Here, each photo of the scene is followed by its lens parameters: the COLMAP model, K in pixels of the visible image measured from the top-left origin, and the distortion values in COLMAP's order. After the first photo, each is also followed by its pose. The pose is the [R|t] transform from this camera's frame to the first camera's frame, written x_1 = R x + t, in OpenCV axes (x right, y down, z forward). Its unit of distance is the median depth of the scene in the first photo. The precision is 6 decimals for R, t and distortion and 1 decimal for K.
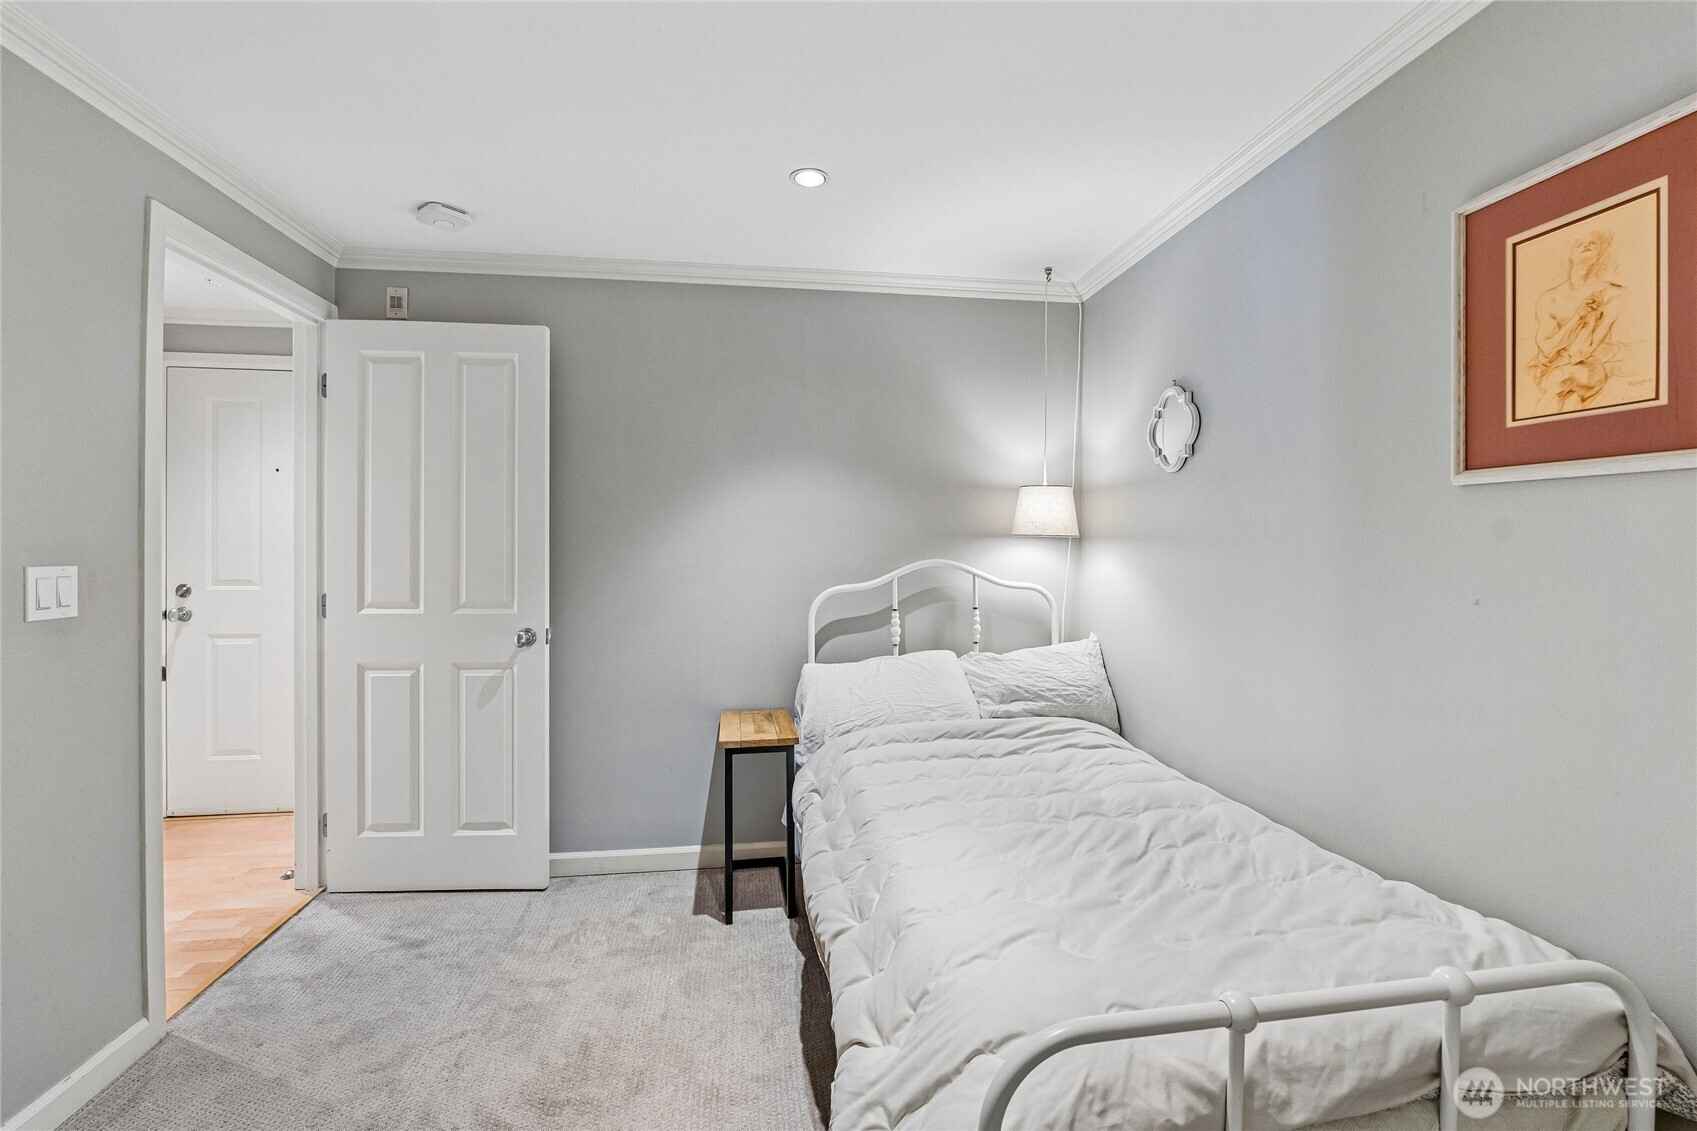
lens RADIAL K [[724.9, 0, 852.6], [0, 724.9, 558.2], [0, 0, 1]] dist [-0.005621, -0.000903]
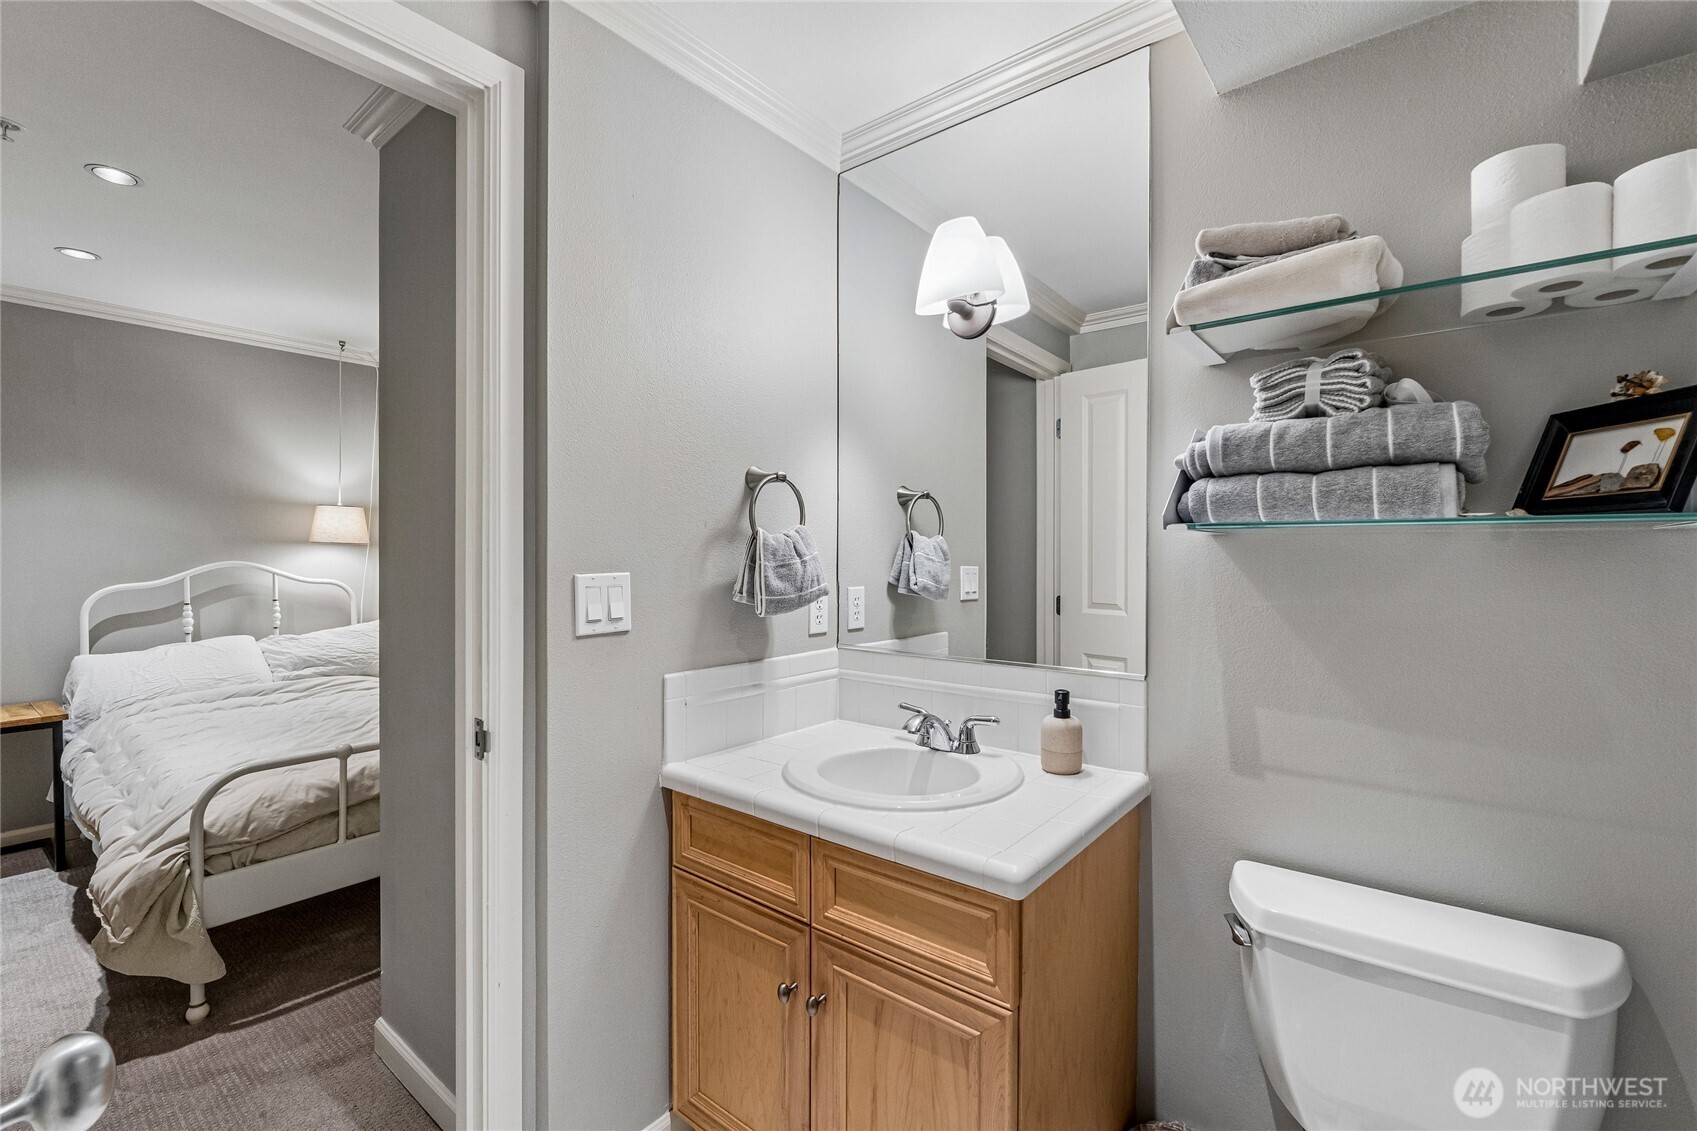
lens RADIAL K [[724.9, 0, 865.5], [0, 724.9, 563.2], [0, 0, 1]] dist [-0.005621, -0.000903]
pose [[0.723243, -0.005205, 0.690574, 0.050112], [0.005419, 0.999984, 0.001862, 0.009257], [-0.690572, 0.002396, 0.723259, -0.642635]]
